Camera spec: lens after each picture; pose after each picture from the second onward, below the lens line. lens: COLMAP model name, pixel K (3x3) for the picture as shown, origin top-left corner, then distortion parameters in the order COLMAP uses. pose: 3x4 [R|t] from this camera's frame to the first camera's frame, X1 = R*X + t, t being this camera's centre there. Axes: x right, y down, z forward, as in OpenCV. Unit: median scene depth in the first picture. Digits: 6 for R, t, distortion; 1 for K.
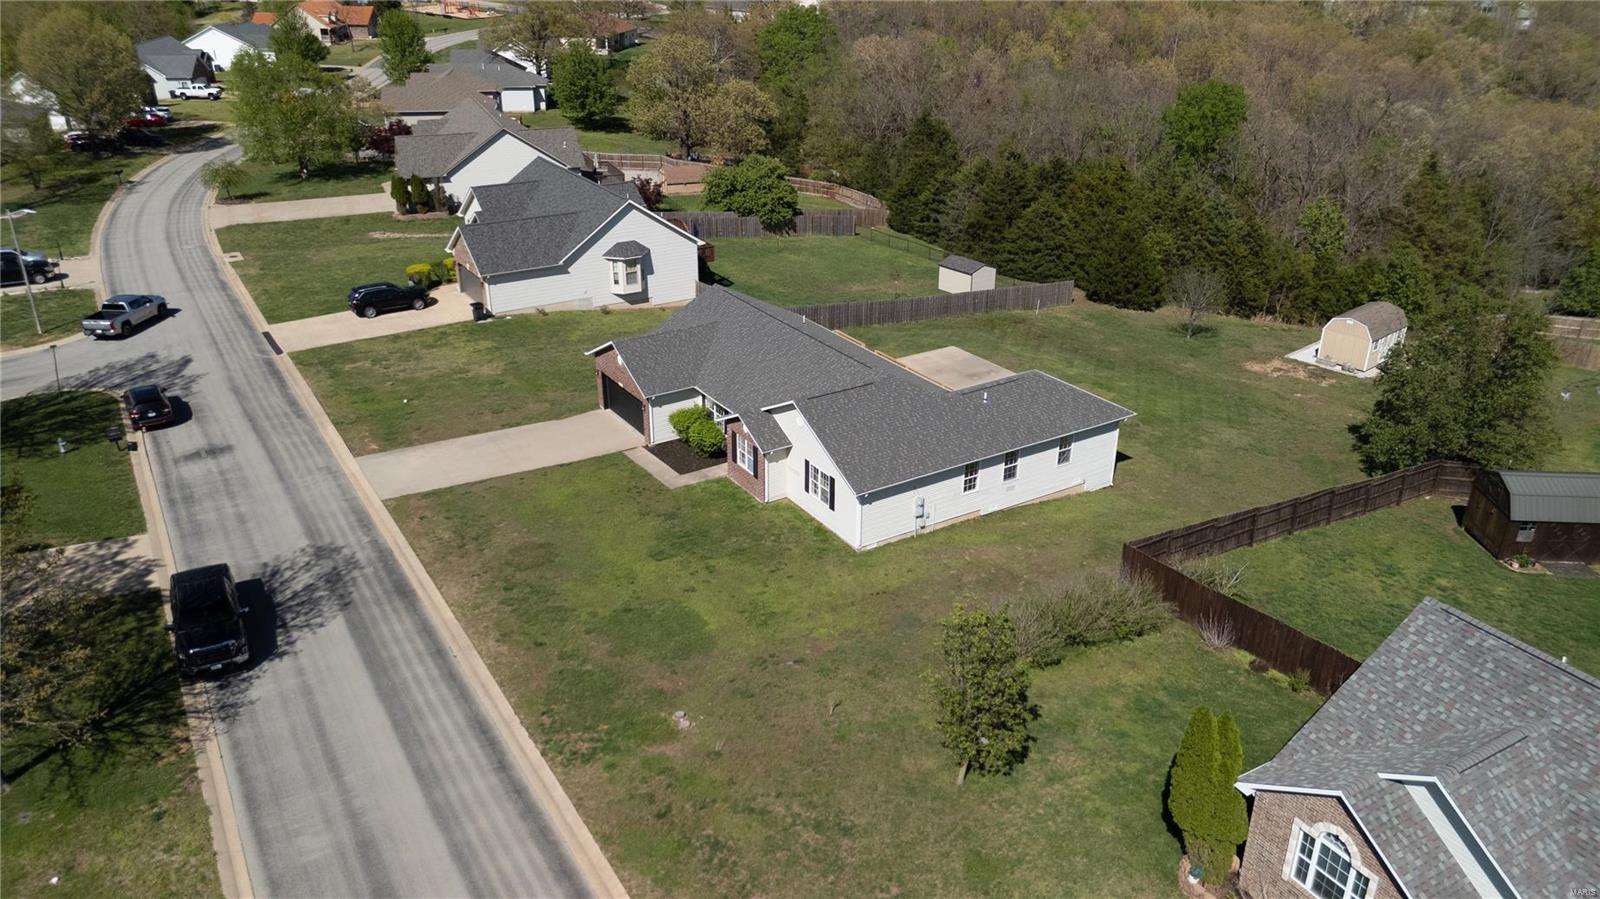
lens RADIAL K [[1177.7, 0, 800.0], [0, 1177.7, 449.5], [0, 0, 1]] dist [0.084887, -0.080013]
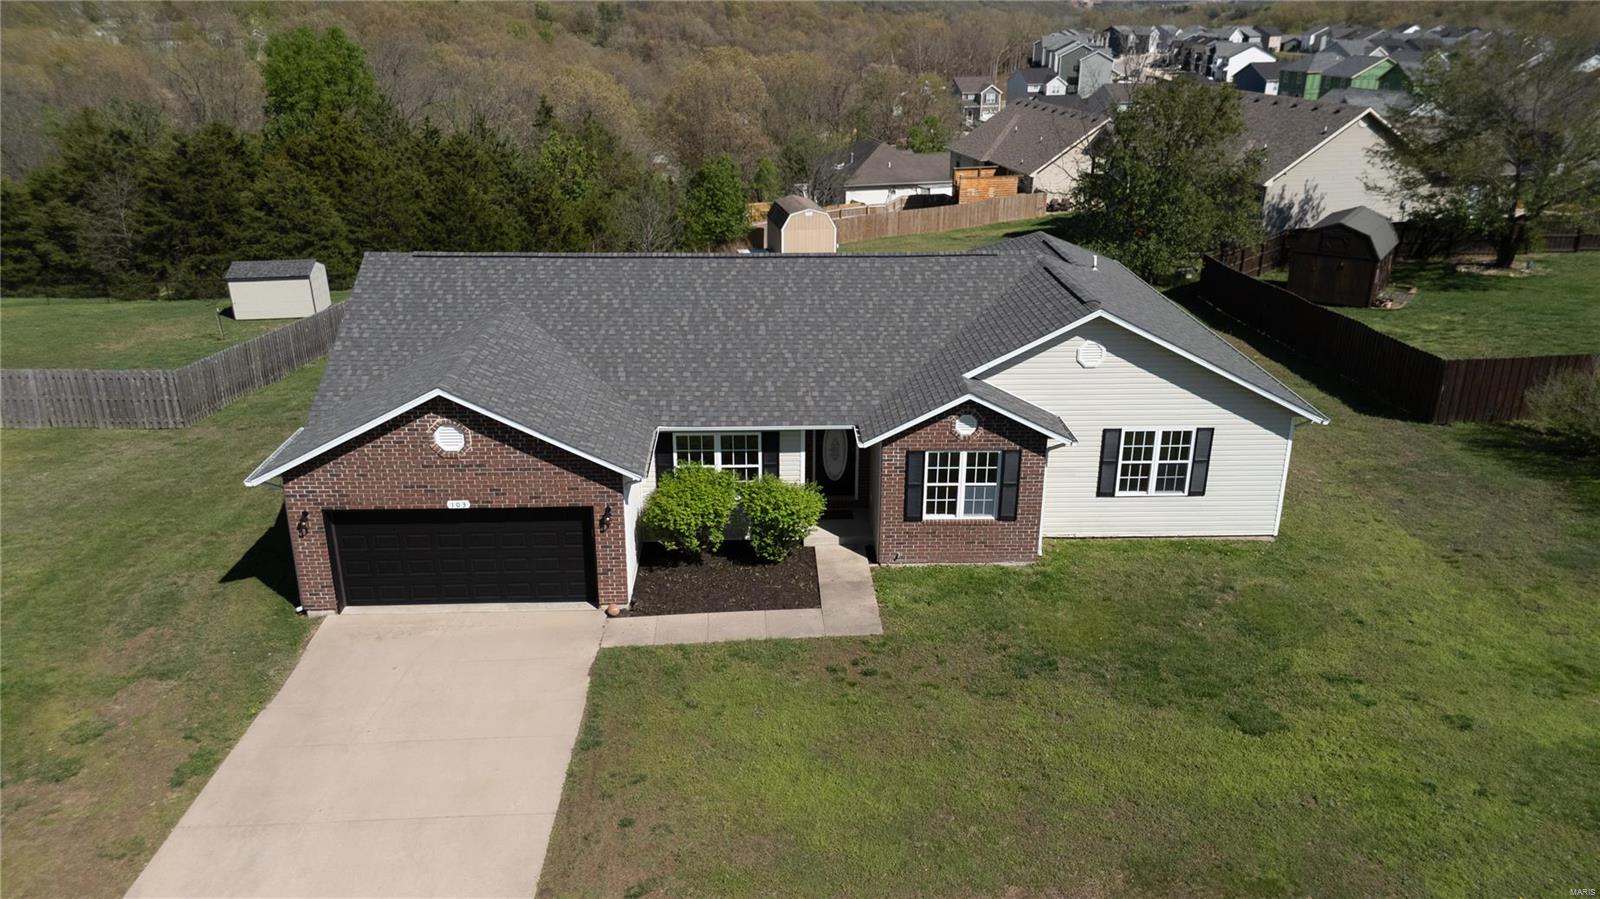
lens RADIAL K [[1177.7, 0, 800.0], [0, 1177.7, 449.5], [0, 0, 1]] dist [0.084887, -0.080013]
pose [[0.508614, -0.312599, 0.802243, -0.357679], [0.363460, 0.922624, 0.129077, -0.072660], [-0.780518, 0.225933, 0.582877, 0.639249]]
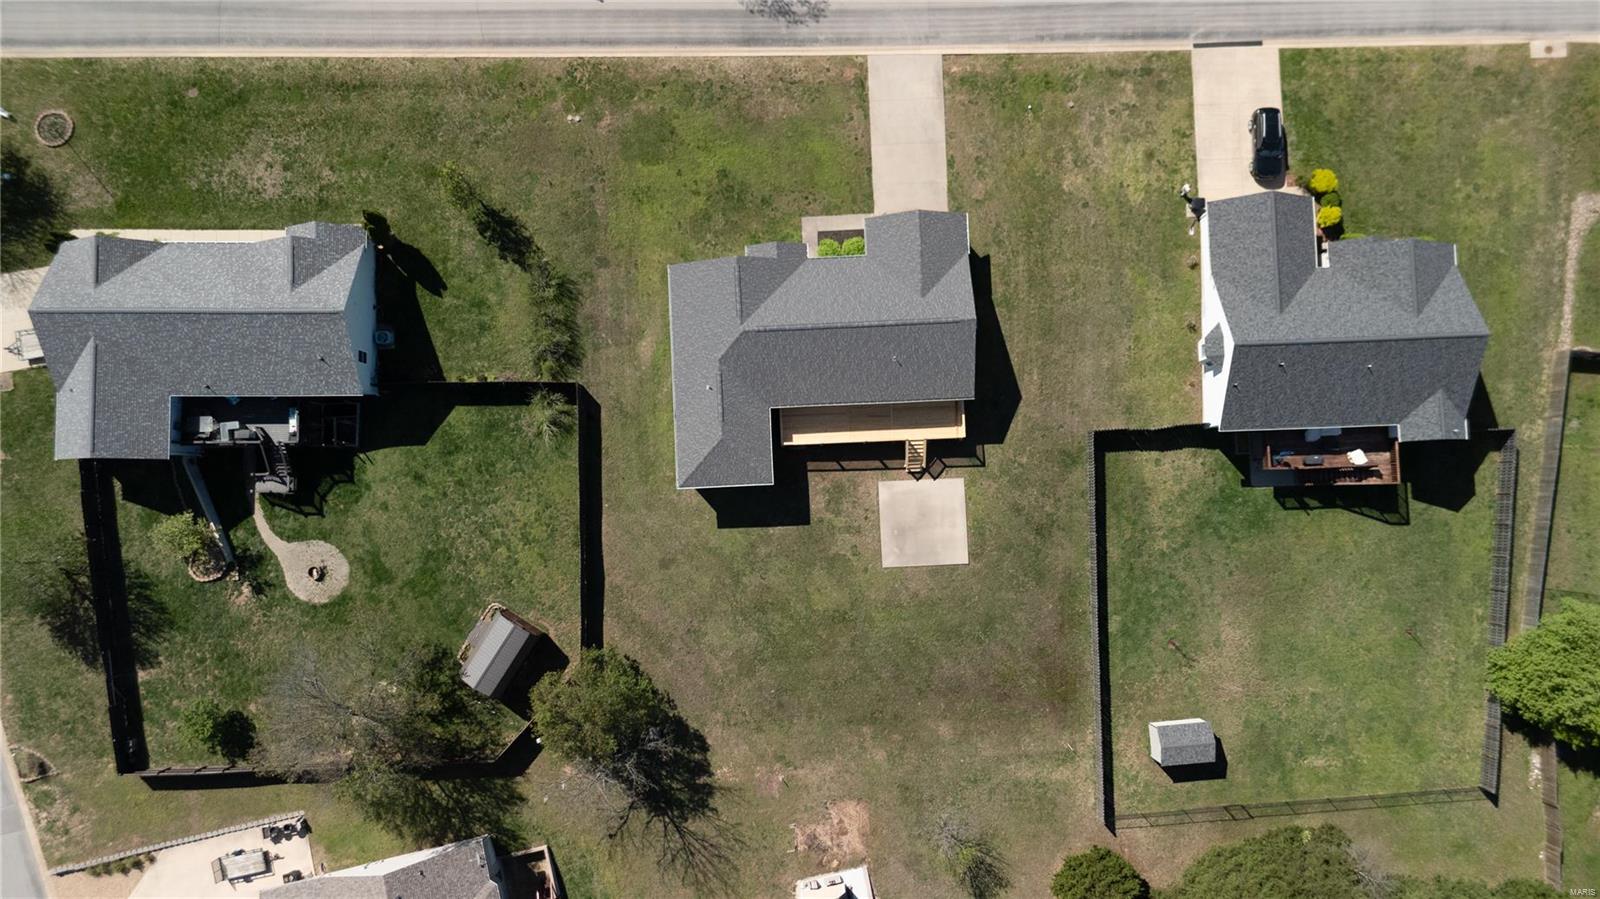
lens RADIAL K [[1177.7, 0, 800.0], [0, 1177.7, 449.5], [0, 0, 1]] dist [0.084887, -0.080013]
pose [[-0.499150, 0.865448, -0.043005, 0.191169], [-0.358961, -0.161352, 0.919300, -1.226841], [0.788667, 0.474306, 0.391201, 0.434952]]
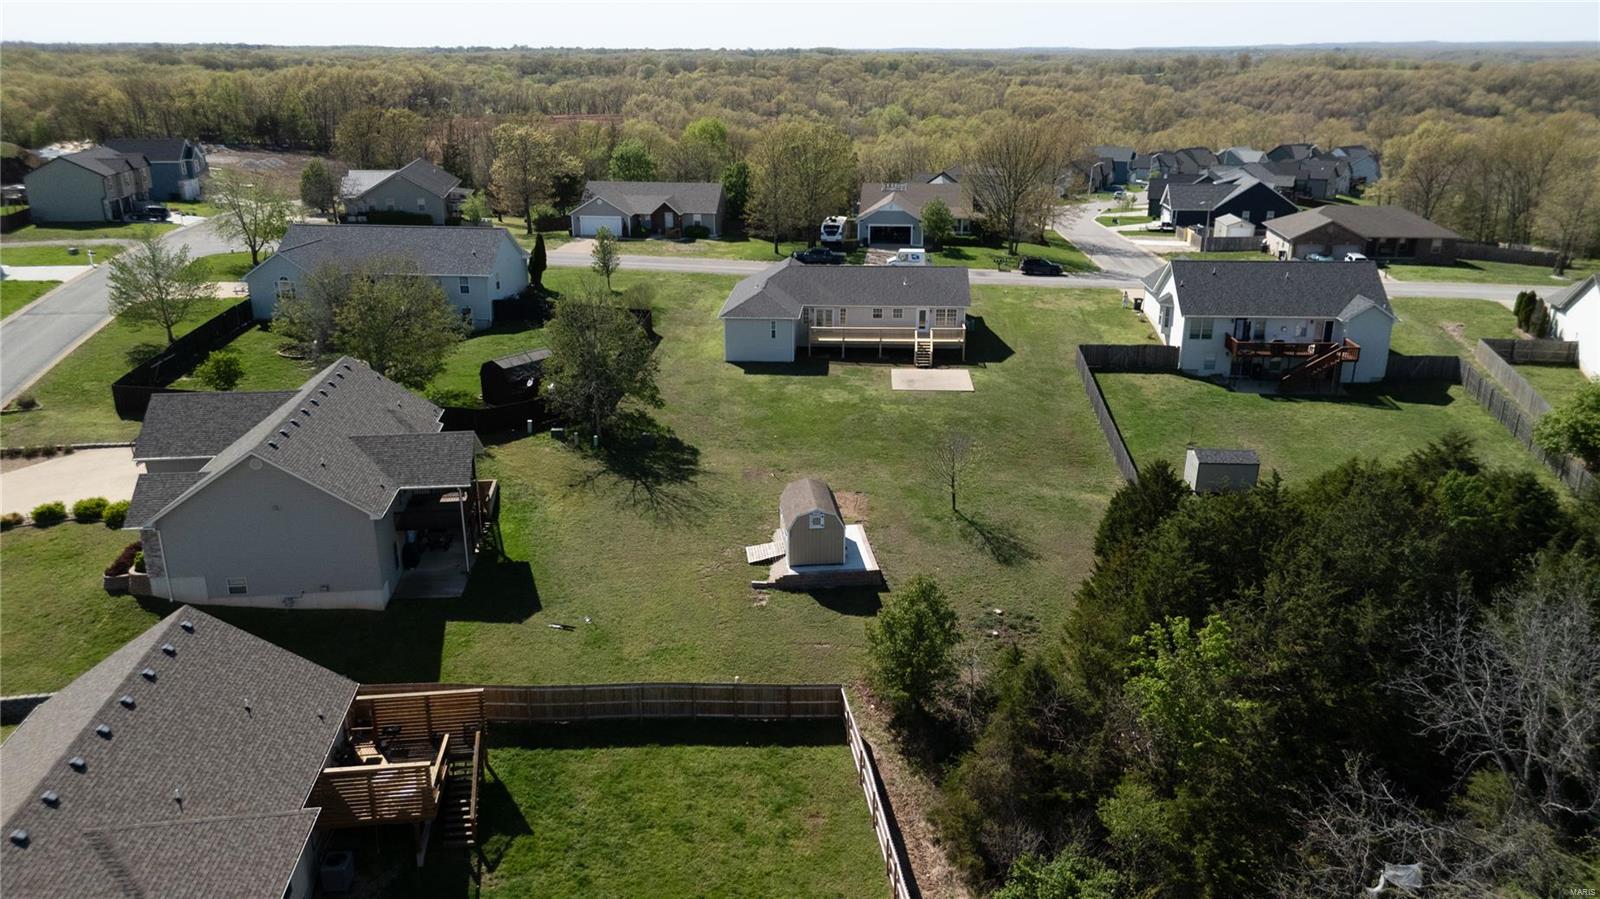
lens RADIAL K [[1177.7, 0, 800.0], [0, 1177.7, 449.5], [0, 0, 1]] dist [0.084887, -0.080013]
pose [[-0.585274, 0.254217, -0.769954, 1.364013], [-0.342633, 0.783094, 0.519005, -0.700687], [0.734886, 0.567571, -0.371222, 1.567179]]
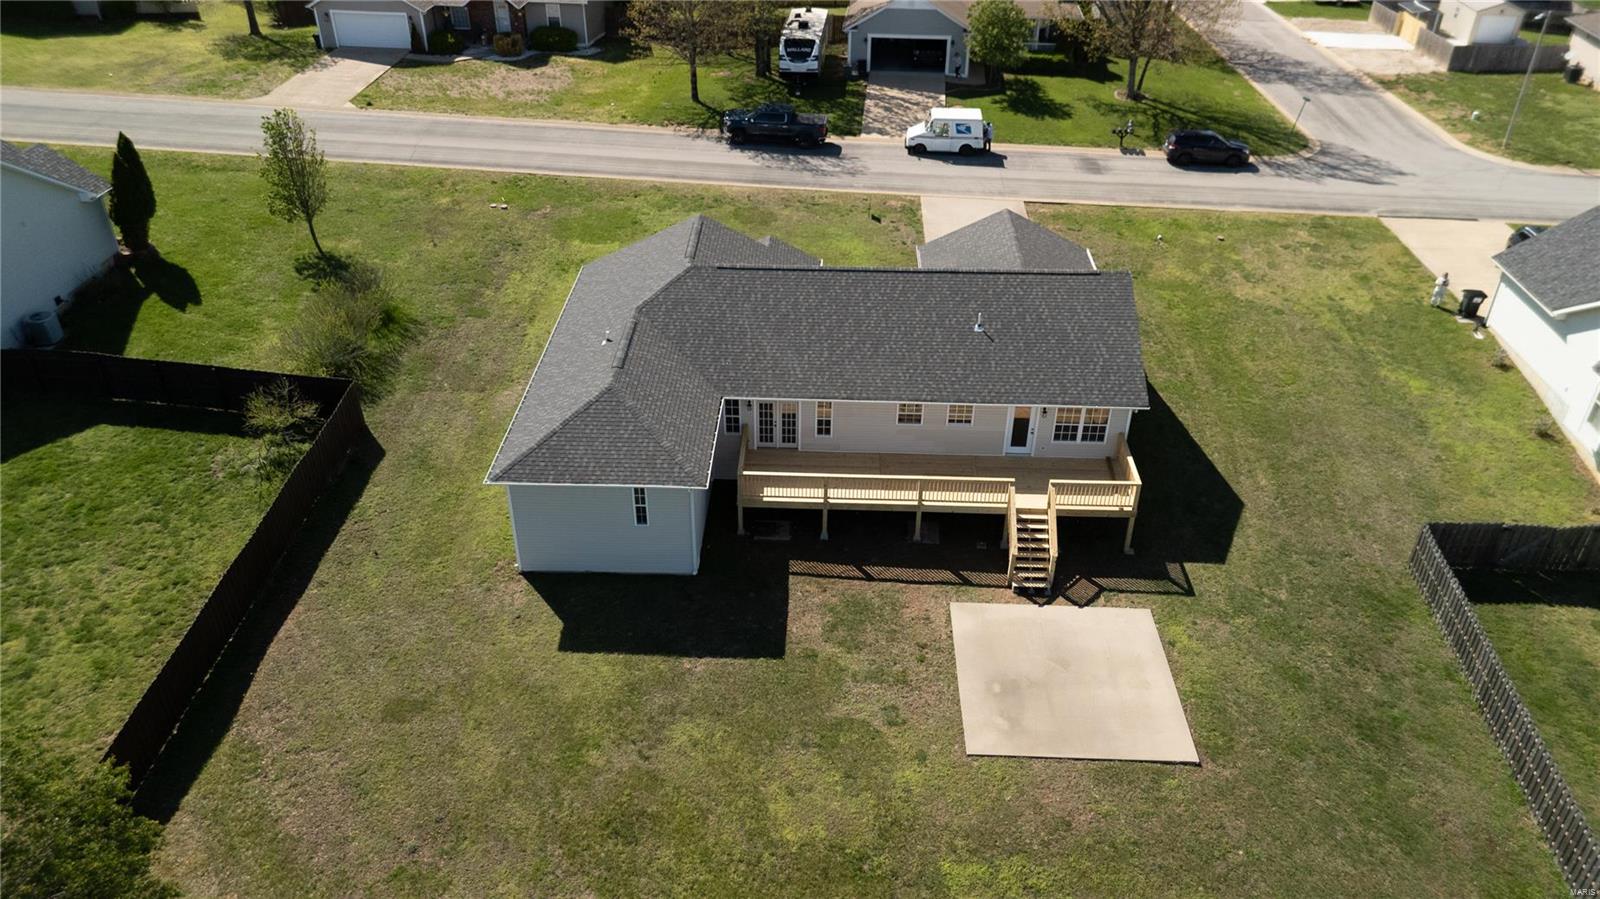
lens RADIAL K [[1184.1, 0, 800.0], [0, 1184.1, 449.5], [0, 0, 1]] dist [0.040518, -0.011422]
pose [[-0.566525, 0.443806, -0.694324, 0.530761], [-0.354704, 0.629195, 0.691592, -0.466547], [0.743798, 0.638083, -0.199035, 1.053162]]
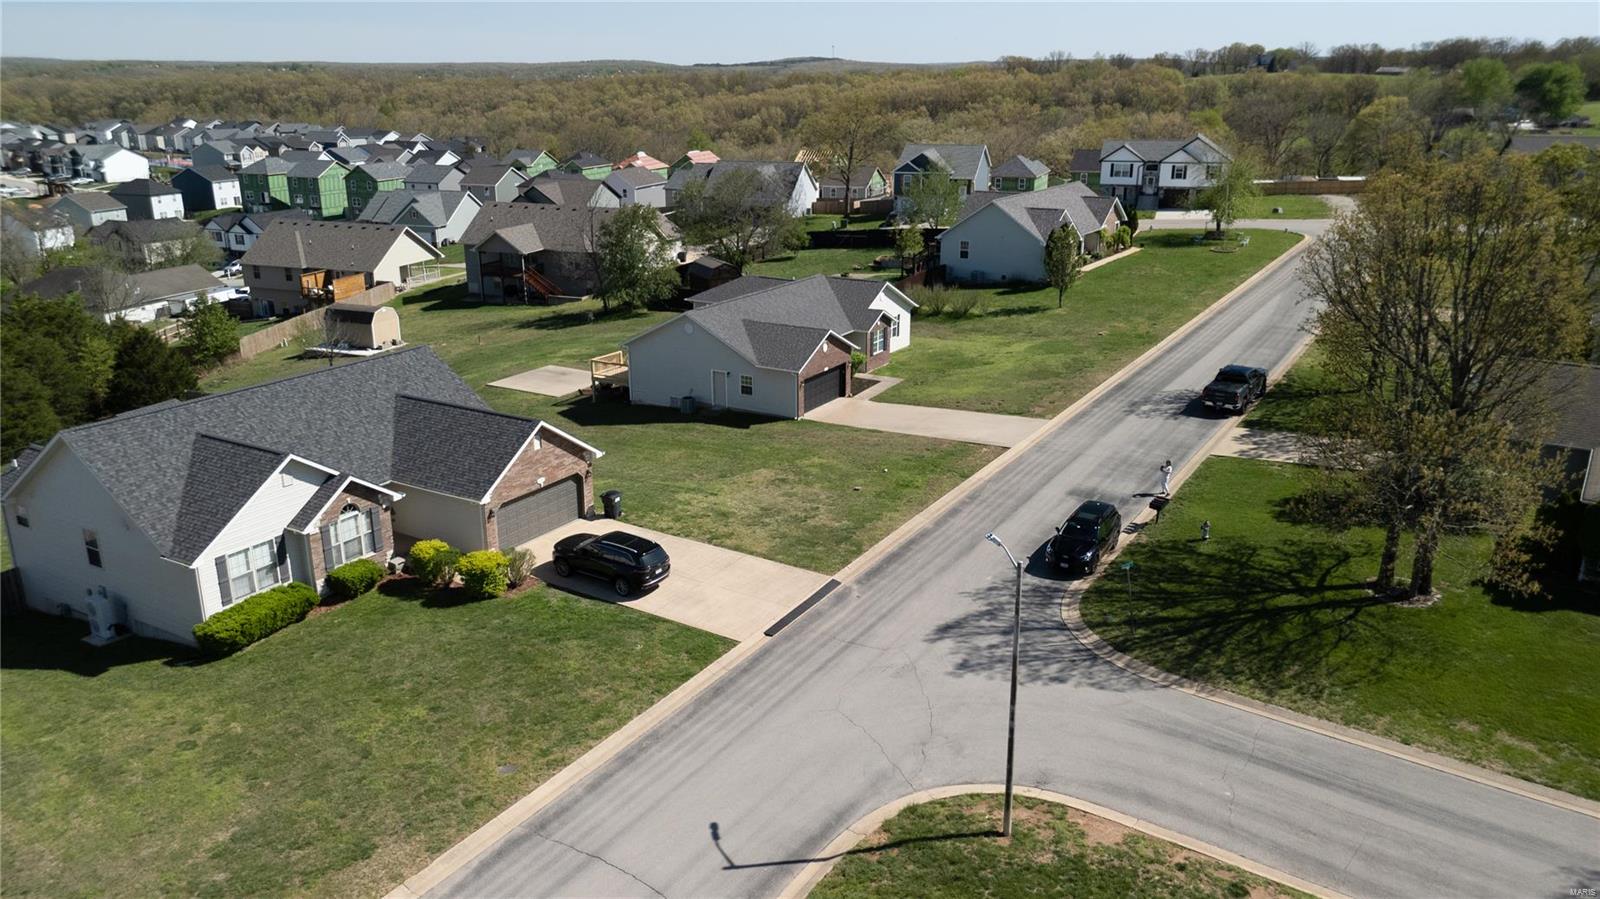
lens RADIAL K [[1175.4, 0, 800.0], [0, 1175.4, 449.5], [0, 0, 1]] dist [0.110978, -0.133925]
pose [[-0.448751, -0.276016, 0.849963, -1.046509], [0.376960, 0.803886, 0.460075, -0.487006], [-0.810261, 0.526861, -0.256698, 1.247006]]
